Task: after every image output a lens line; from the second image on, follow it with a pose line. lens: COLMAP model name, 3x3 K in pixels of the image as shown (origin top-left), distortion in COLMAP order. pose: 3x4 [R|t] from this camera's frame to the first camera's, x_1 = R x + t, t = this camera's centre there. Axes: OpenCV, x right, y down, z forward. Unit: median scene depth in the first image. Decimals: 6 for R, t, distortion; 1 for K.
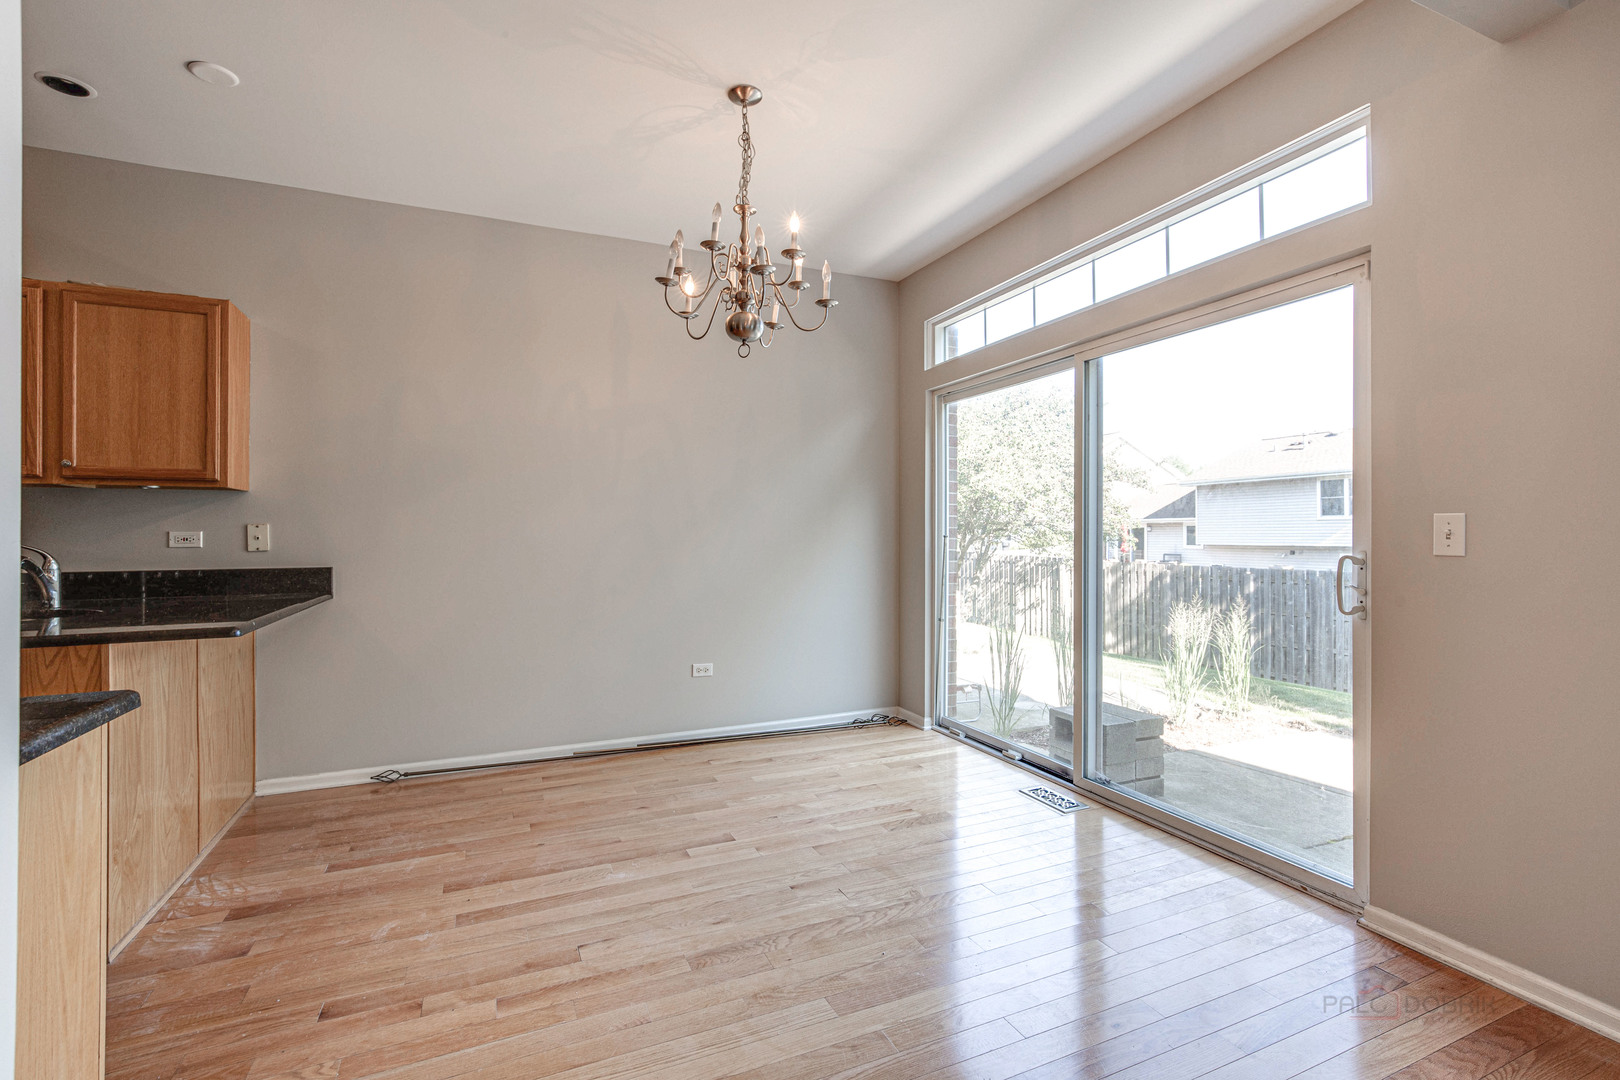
lens RADIAL K [[739.2, 0, 819.1], [0, 739.2, 531.4], [0, 0, 1]] dist [-0.007782, -0.000356]
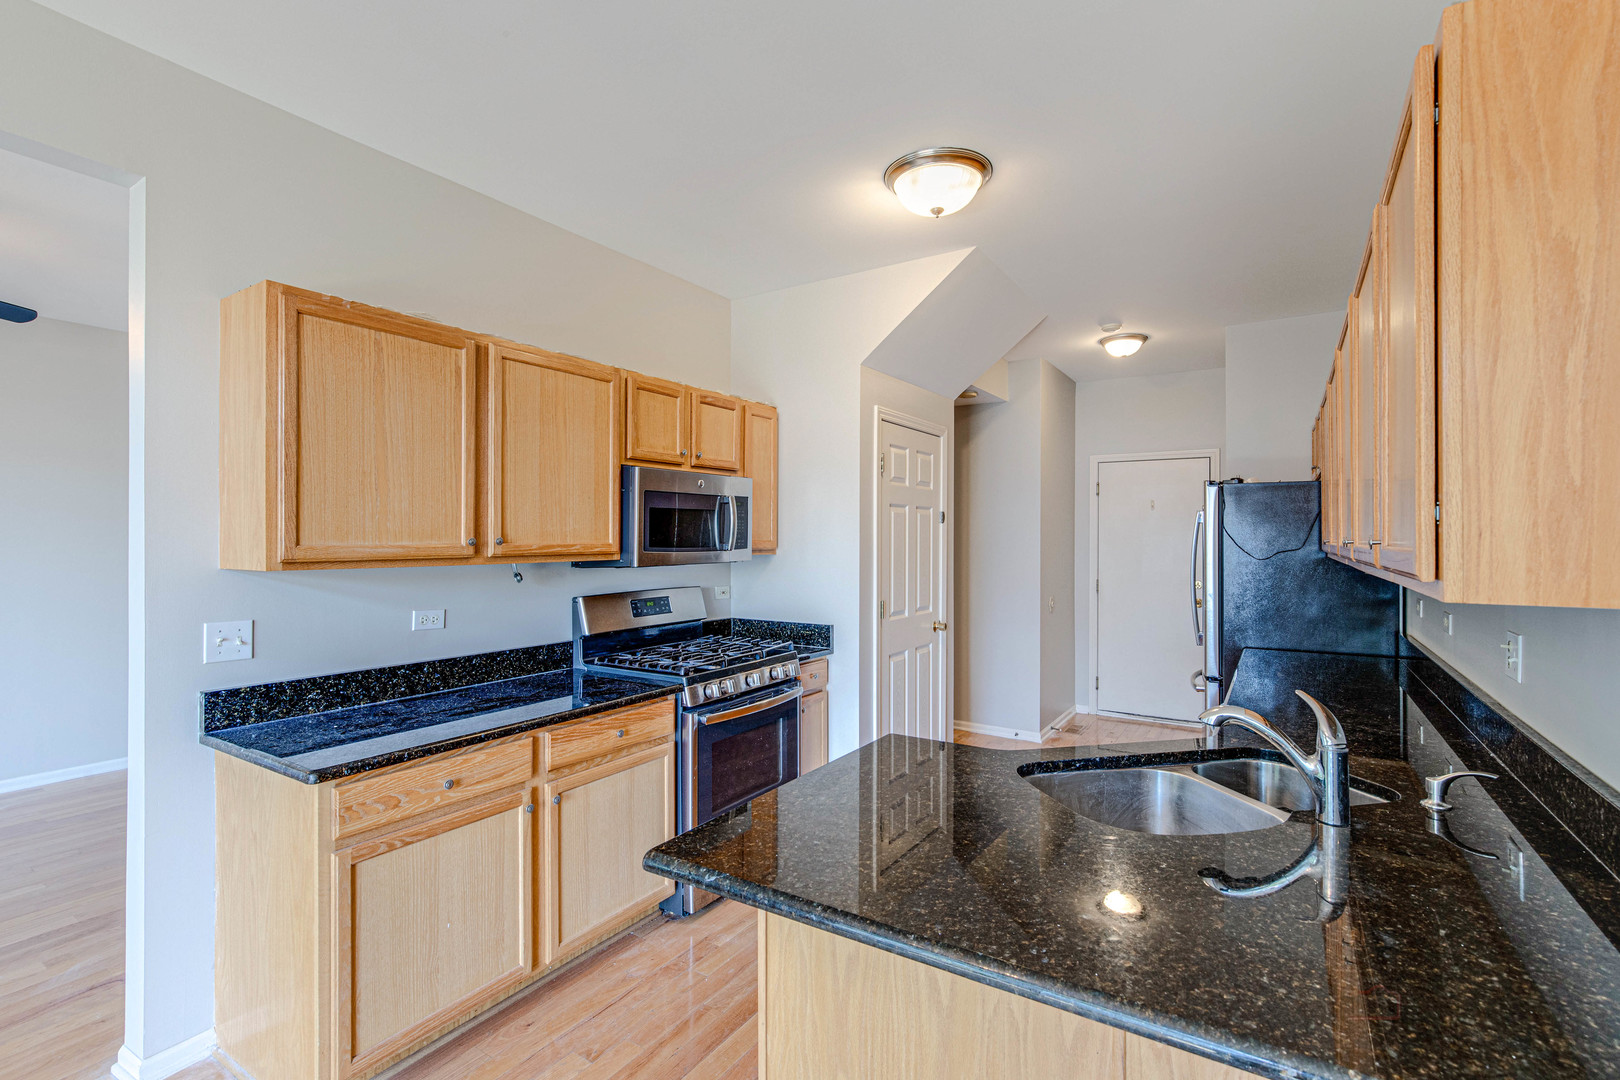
lens RADIAL K [[739.2, 0, 814.9], [0, 739.2, 542.7], [0, 0, 1]] dist [-0.007782, -0.000356]
pose [[-0.831402, 0.000119, -0.555671, -0.417882], [-0.001528, 0.999996, 0.002501, -0.088201], [0.555669, 0.002929, -0.831399, 1.145299]]
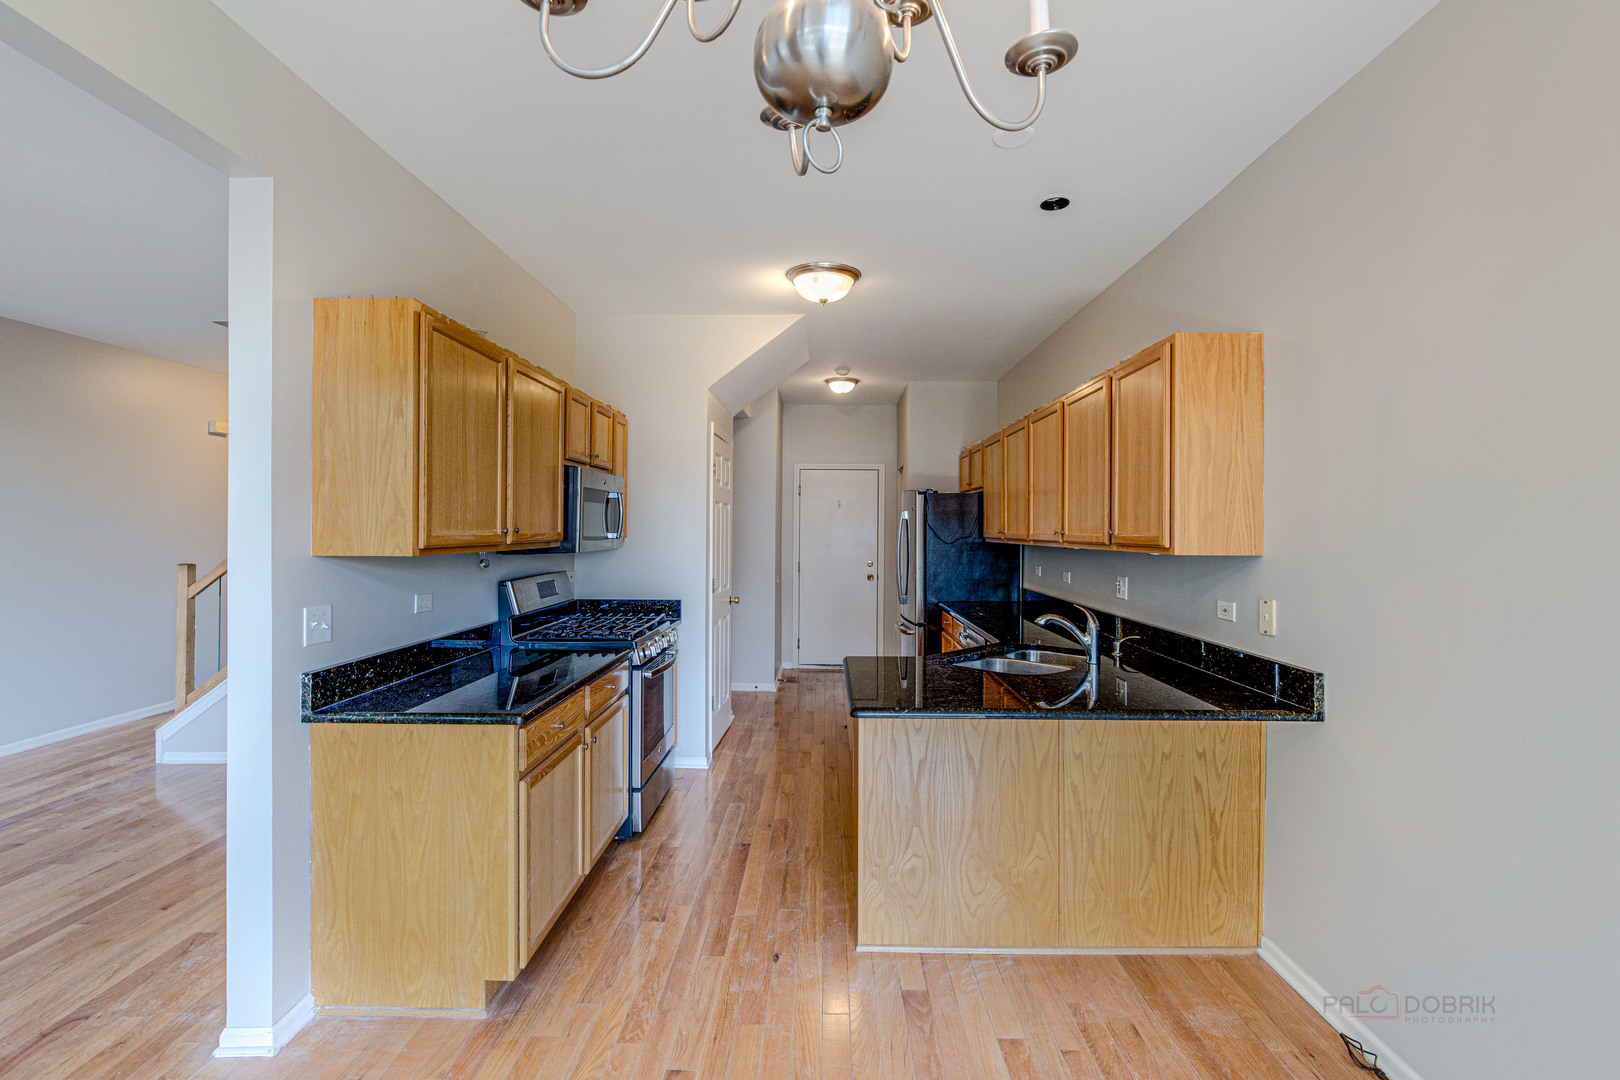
lens RADIAL K [[739.2, 0, 812.3], [0, 739.2, 530.0], [0, 0, 1]] dist [-0.007782, -0.000356]
pose [[-0.423820, -0.003293, -0.905741, 0.140264], [-0.003216, 0.999993, -0.002131, -0.087521], [0.905741, 0.002010, -0.423827, 1.012848]]
